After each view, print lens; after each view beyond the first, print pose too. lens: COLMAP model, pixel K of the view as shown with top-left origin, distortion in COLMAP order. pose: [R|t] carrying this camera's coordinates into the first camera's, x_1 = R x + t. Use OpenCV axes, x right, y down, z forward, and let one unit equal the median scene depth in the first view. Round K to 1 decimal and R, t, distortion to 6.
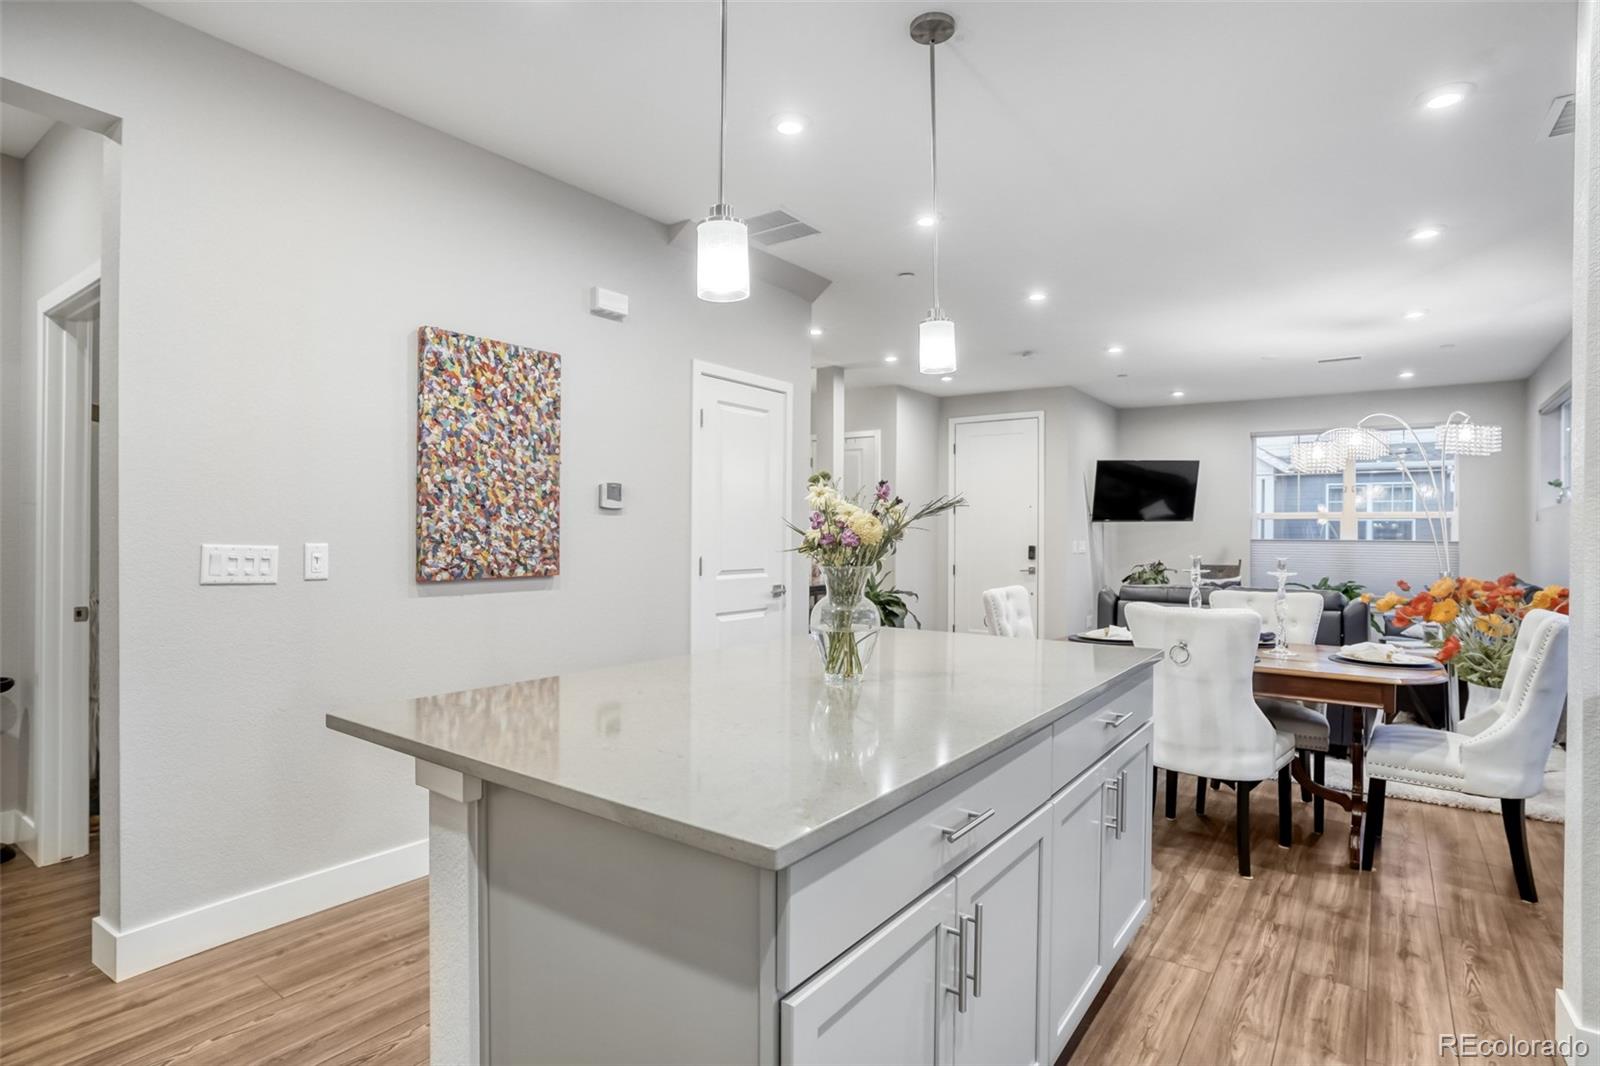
lens RADIAL K [[830.4, 0, 798.3], [0, 830.4, 524.1], [0, 0, 1]] dist [-0.055701, 0.025761]
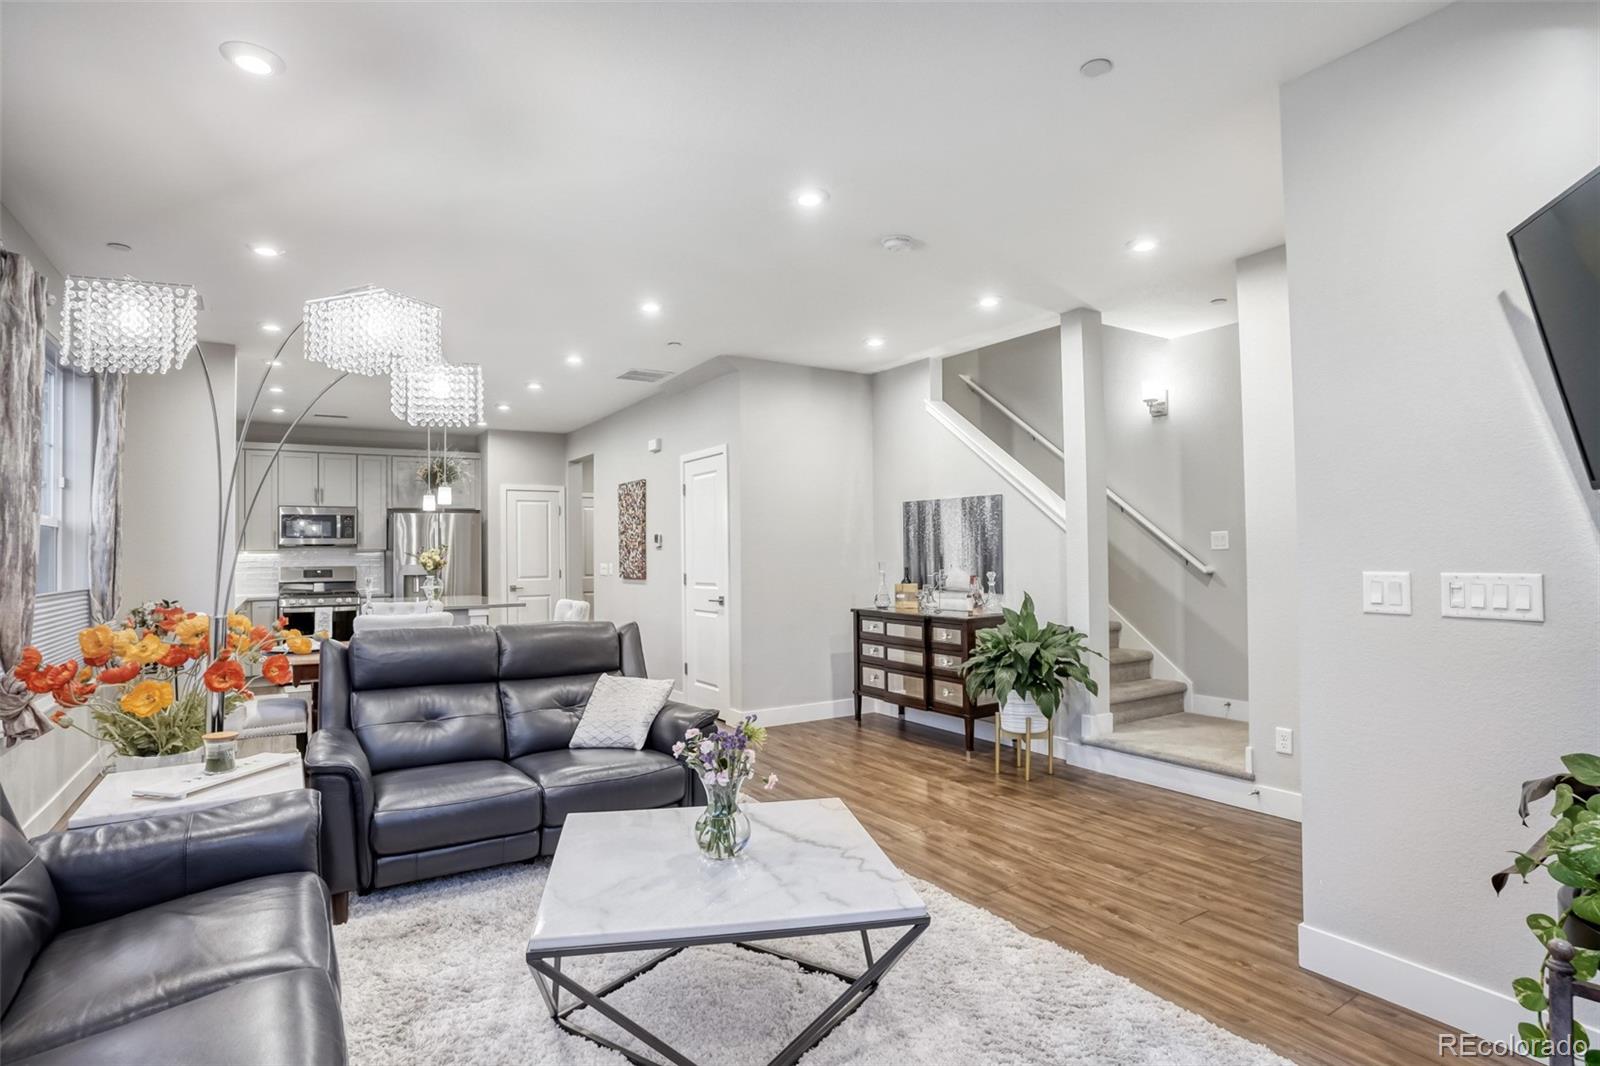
lens RADIAL K [[830.4, 0, 792.1], [0, 830.4, 539.7], [0, 0, 1]] dist [-0.055701, 0.025761]
pose [[-0.380085, -0.021069, -0.924711, 1.359546], [0.020288, 0.999310, -0.031108, 0.029167], [0.924729, -0.030584, -0.379396, 1.858653]]
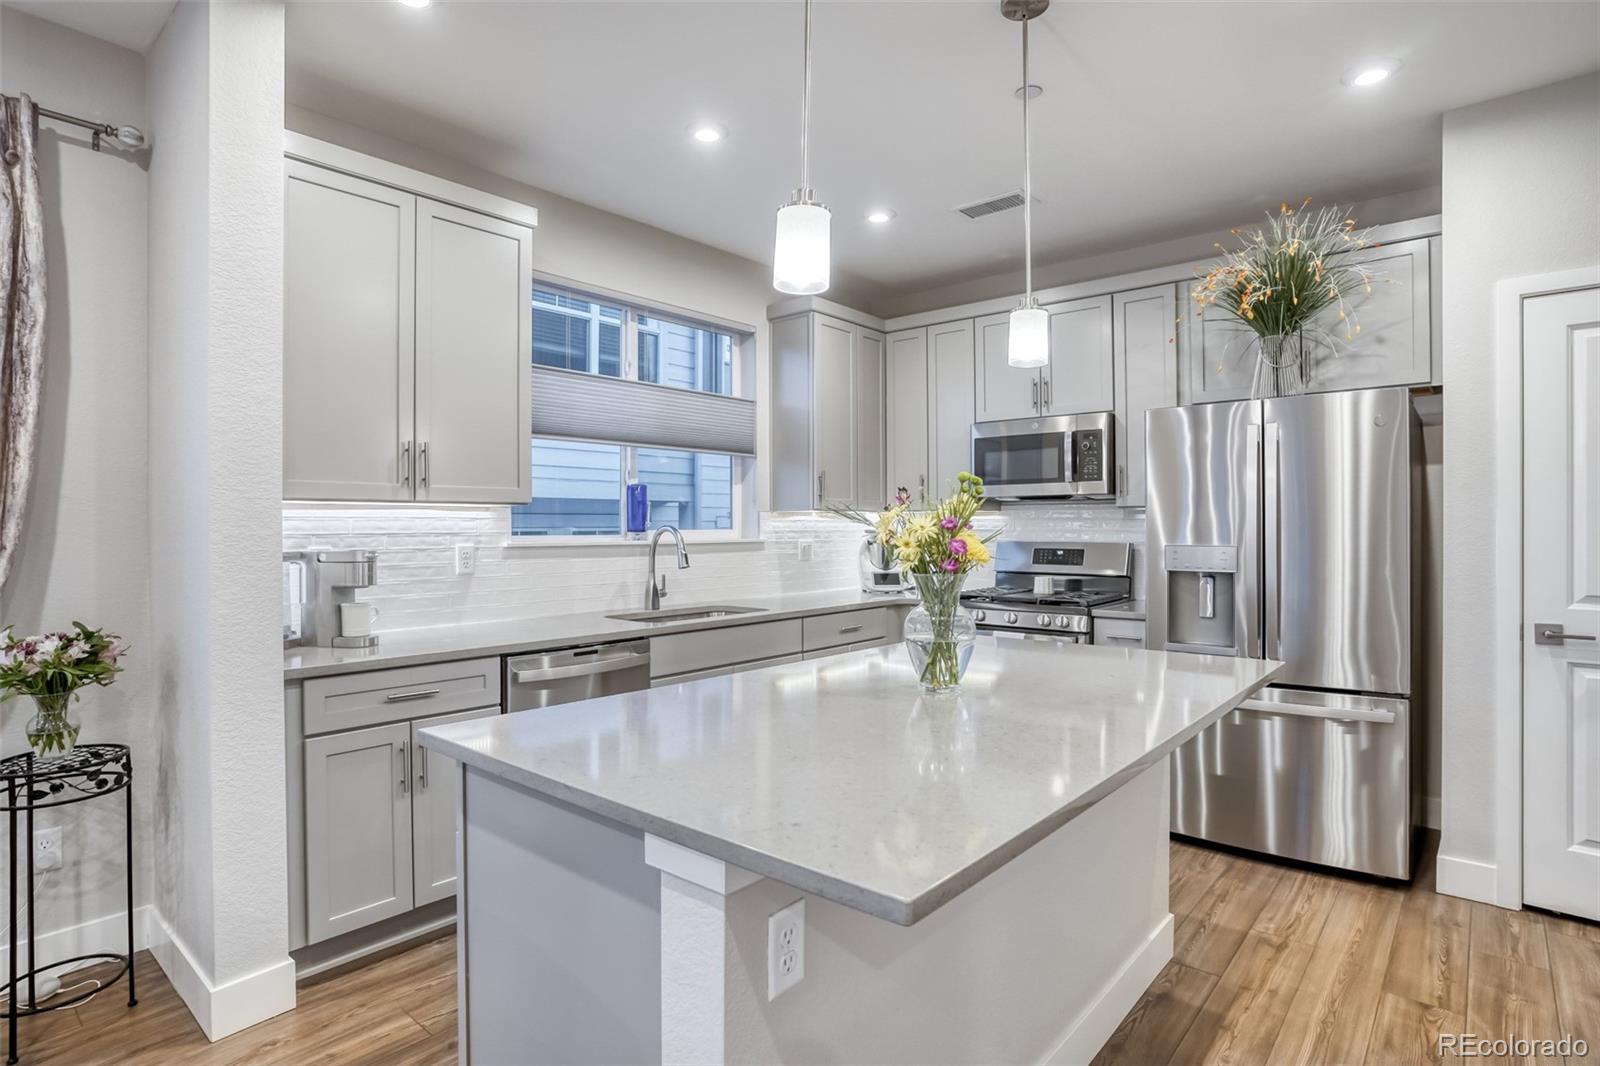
lens RADIAL K [[830.4, 0, 794.9], [0, 830.4, 529.0], [0, 0, 1]] dist [-0.055701, 0.025761]
pose [[-0.996573, -0.005895, 0.082504, 0.073242], [-0.006773, 0.999923, -0.010364, 0.003757], [-0.082437, -0.010888, -0.996537, 0.953864]]
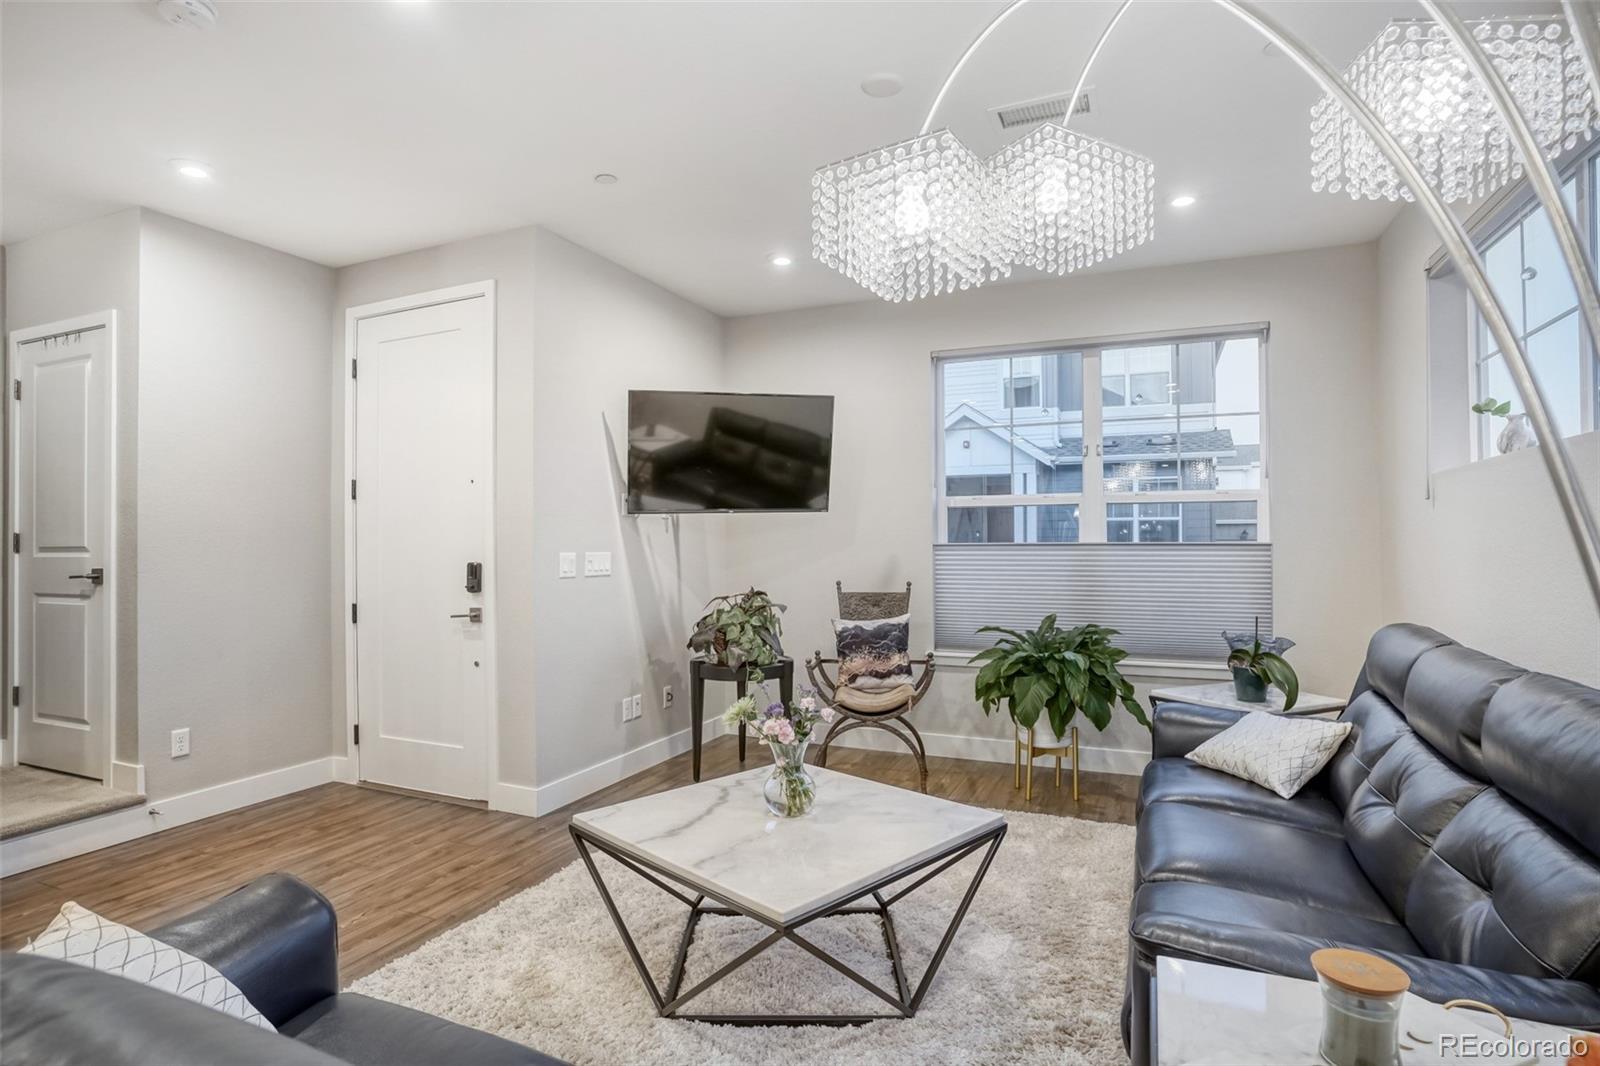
lens RADIAL K [[830.4, 0, 792.7], [0, 830.4, 538.7], [0, 0, 1]] dist [-0.055701, 0.025761]
pose [[0.977404, -0.011327, 0.211074, 0.712382], [0.009732, 0.999916, 0.008596, 0.019552], [-0.211154, -0.006347, 0.977432, 0.982129]]
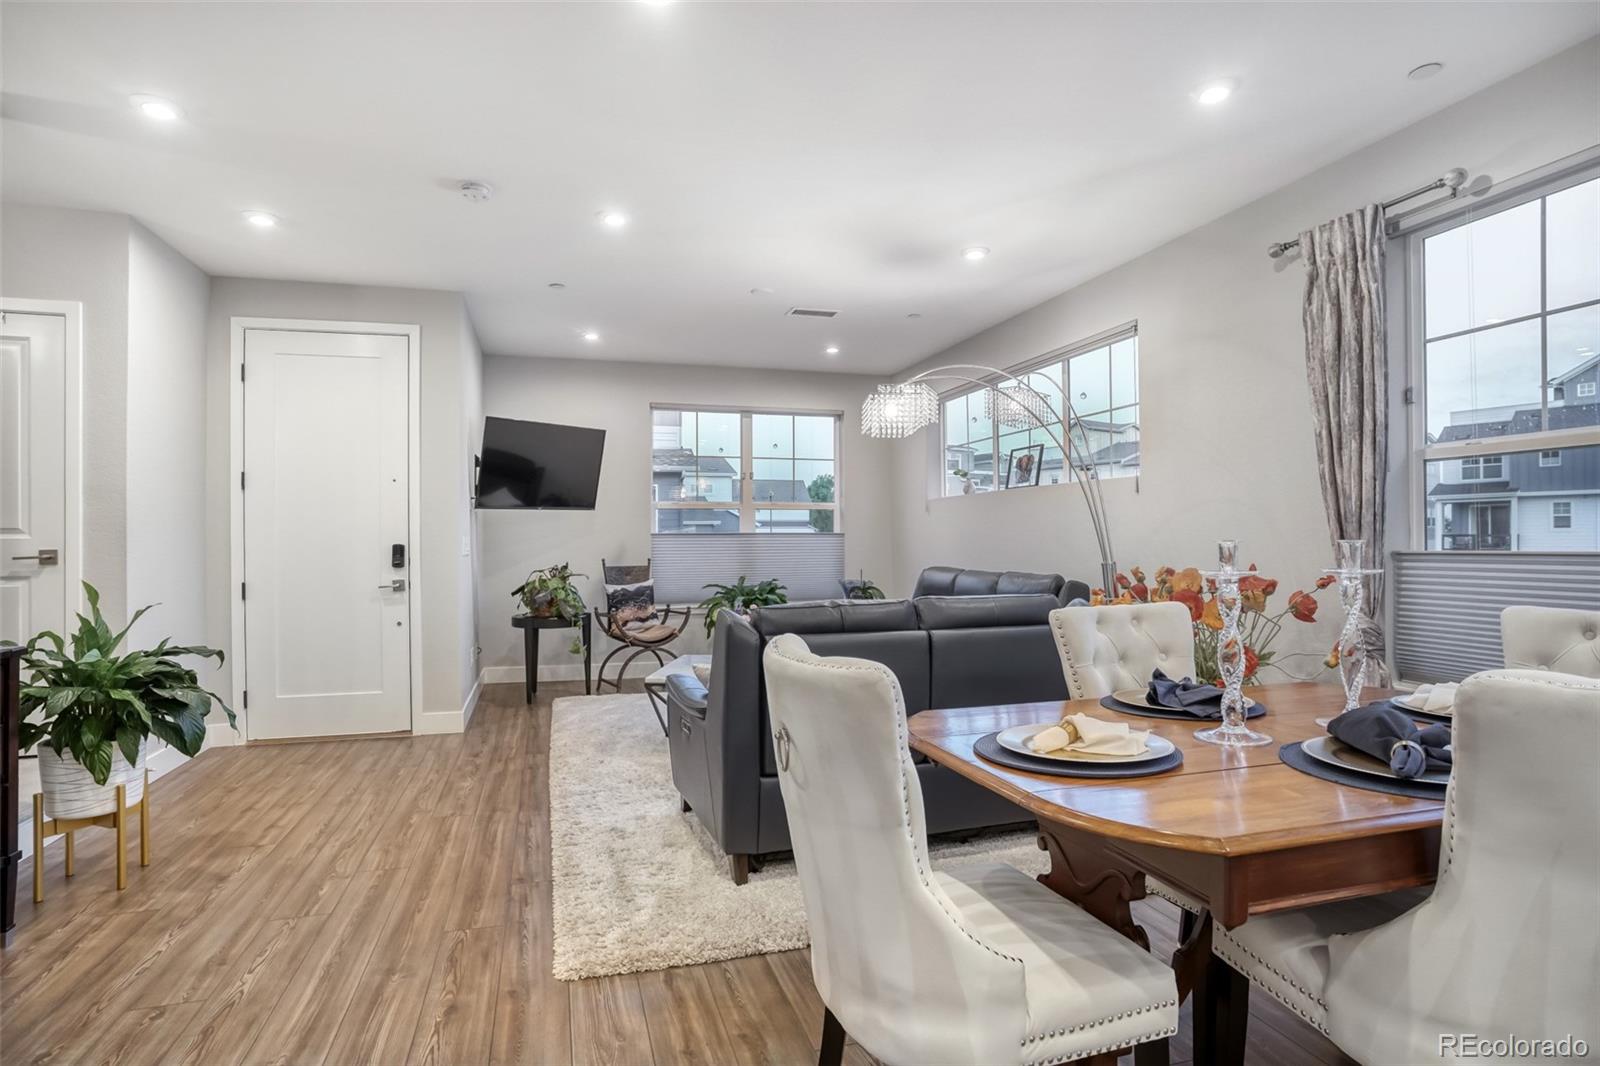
lens RADIAL K [[830.4, 0, 767.9], [0, 830.4, 535.7], [0, 0, 1]] dist [-0.055701, 0.025761]
pose [[0.630096, -0.007078, 0.776485, -0.028302], [-0.000912, 0.999951, 0.009855, 0.026564], [-0.776517, -0.006918, 0.630059, 0.809048]]
